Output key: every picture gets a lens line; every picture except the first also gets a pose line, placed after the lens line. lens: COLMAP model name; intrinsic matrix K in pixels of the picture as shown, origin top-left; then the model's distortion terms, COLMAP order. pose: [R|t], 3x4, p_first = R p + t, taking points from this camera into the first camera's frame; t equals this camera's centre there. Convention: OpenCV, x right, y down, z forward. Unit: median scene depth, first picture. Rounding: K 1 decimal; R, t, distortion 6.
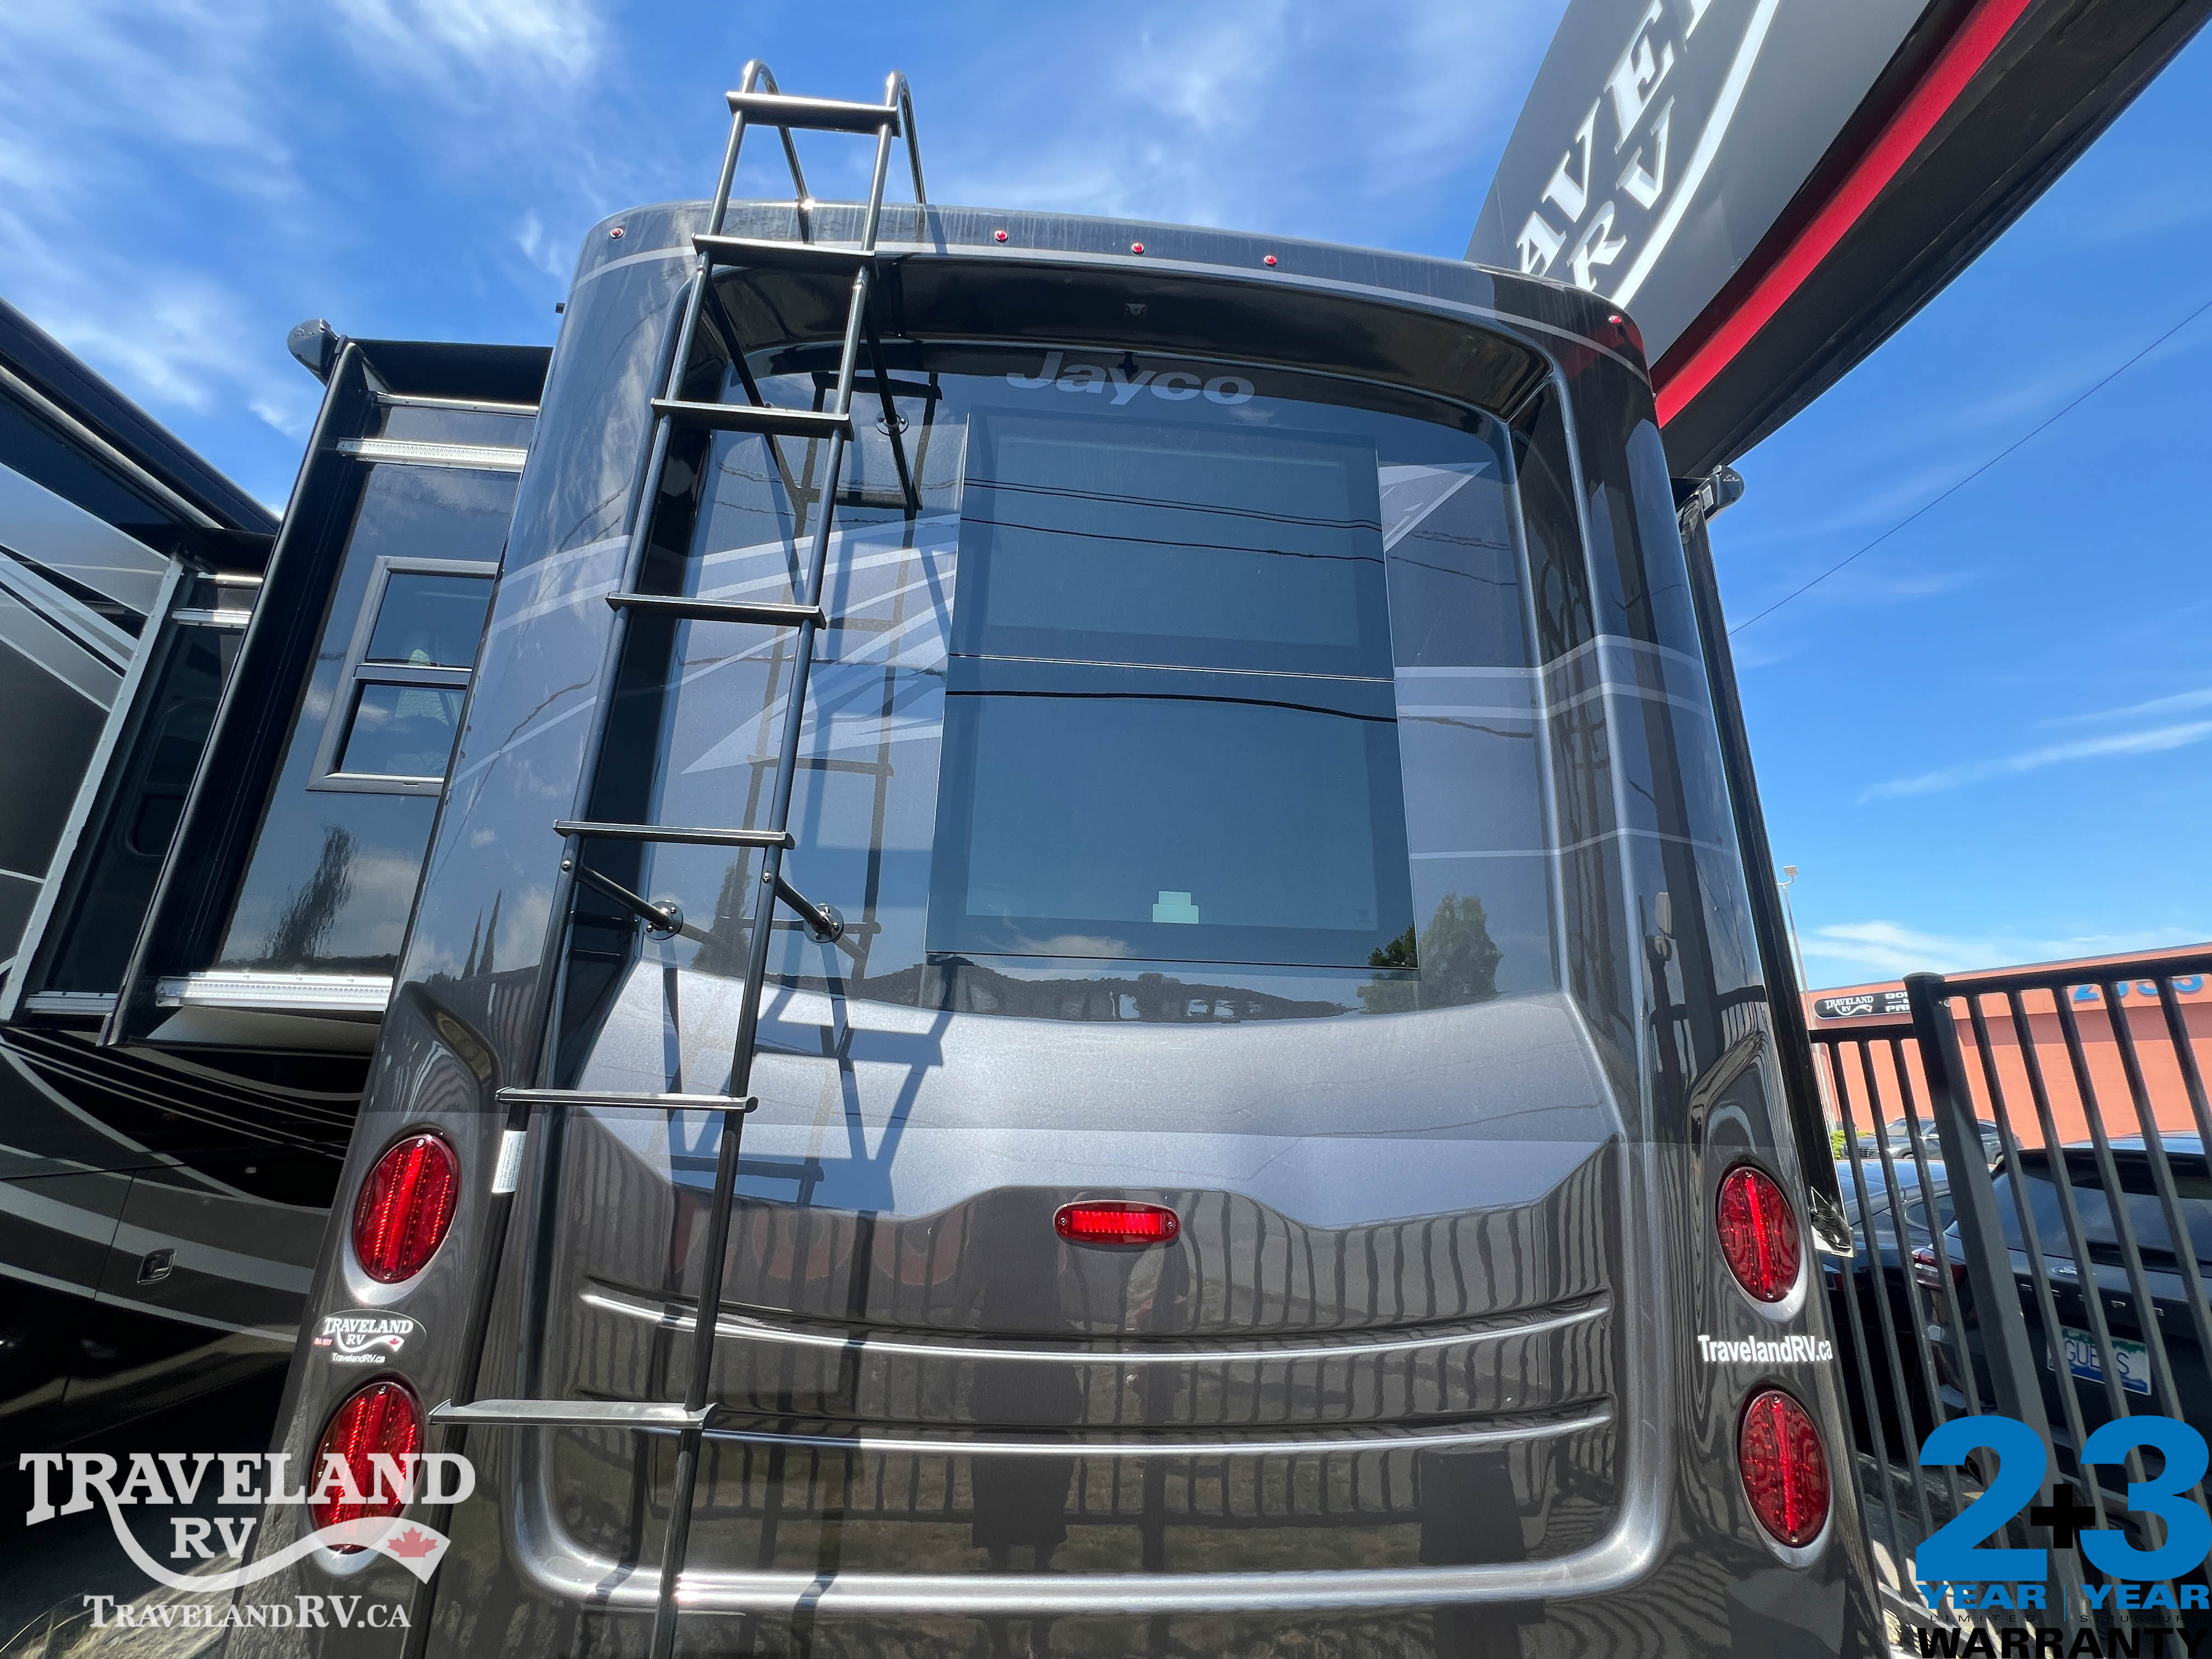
lens RADIAL K [[886.3, 0, 1105.3], [0, 886.3, 829.1], [0, 0, 1]] dist [-0.003289, 0.000446]
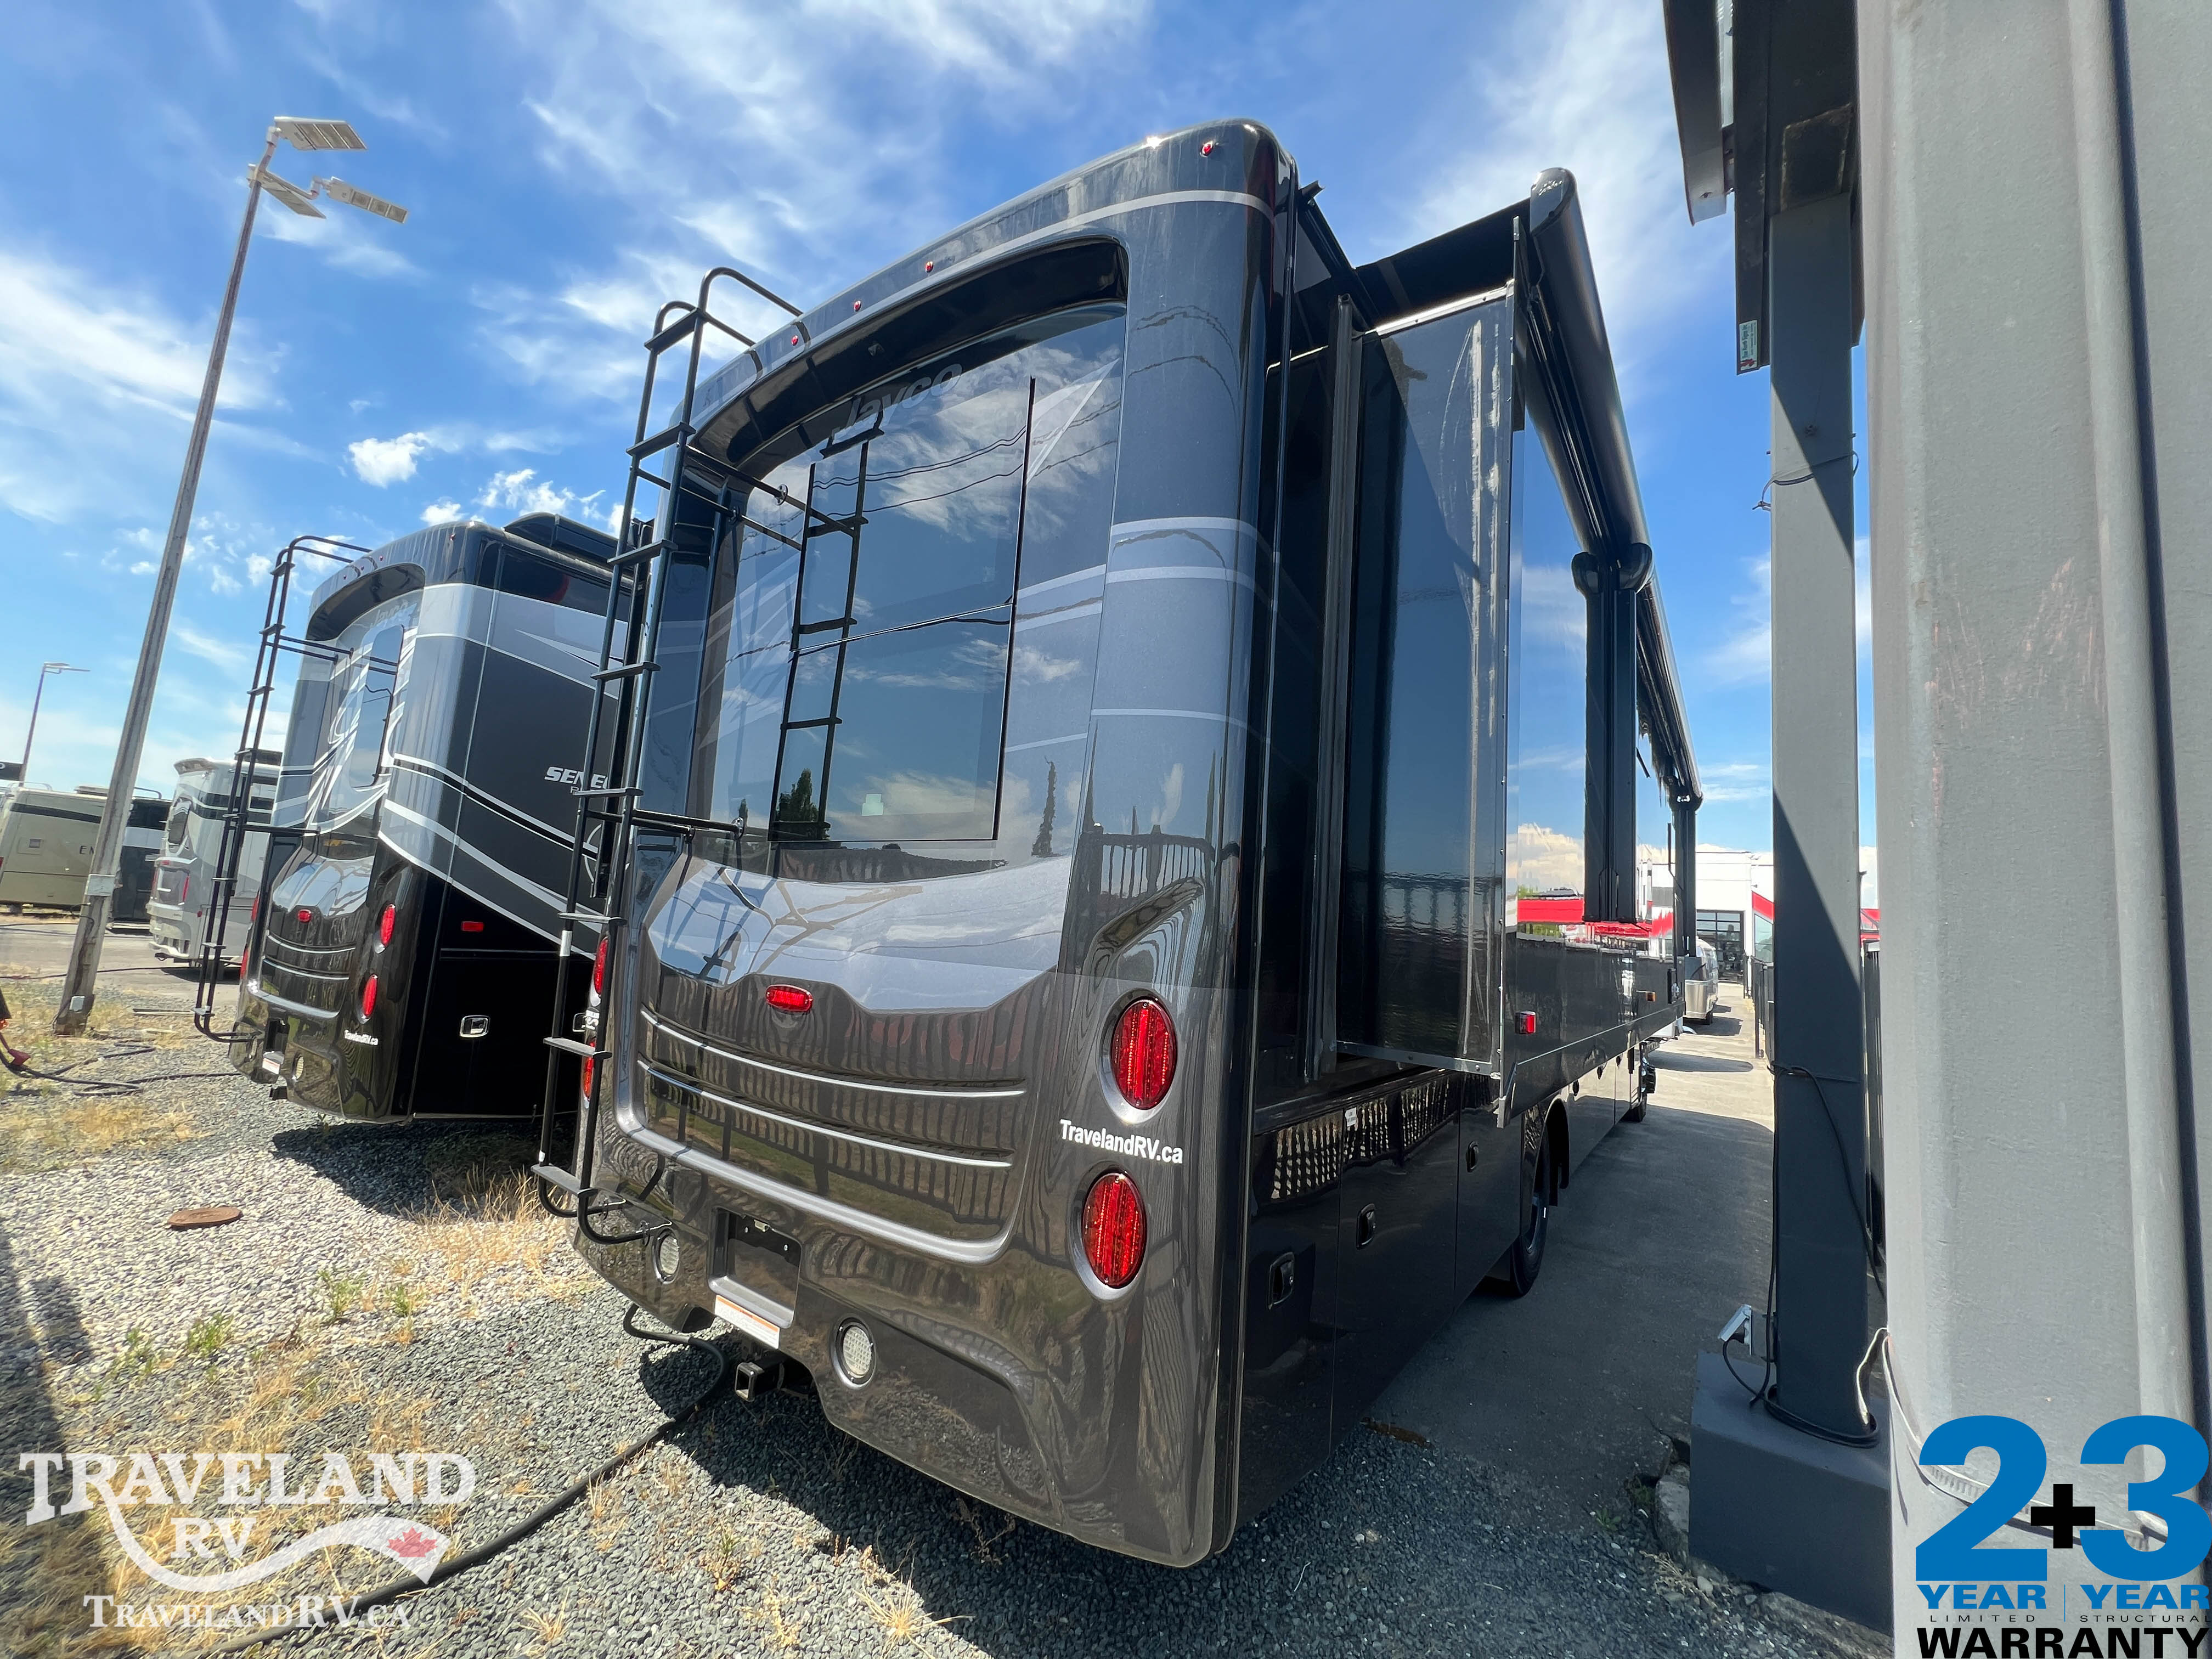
lens RADIAL K [[887.5, 0, 1106.0], [0, 887.5, 829.5], [0, 0, 1]] dist [-0.004769, 0.000494]
pose [[0.766064, -0.048875, -0.640903, 1.521893], [0.142372, 0.985240, 0.095041, 0.051087], [0.626798, -0.164054, 0.761715, 0.137977]]
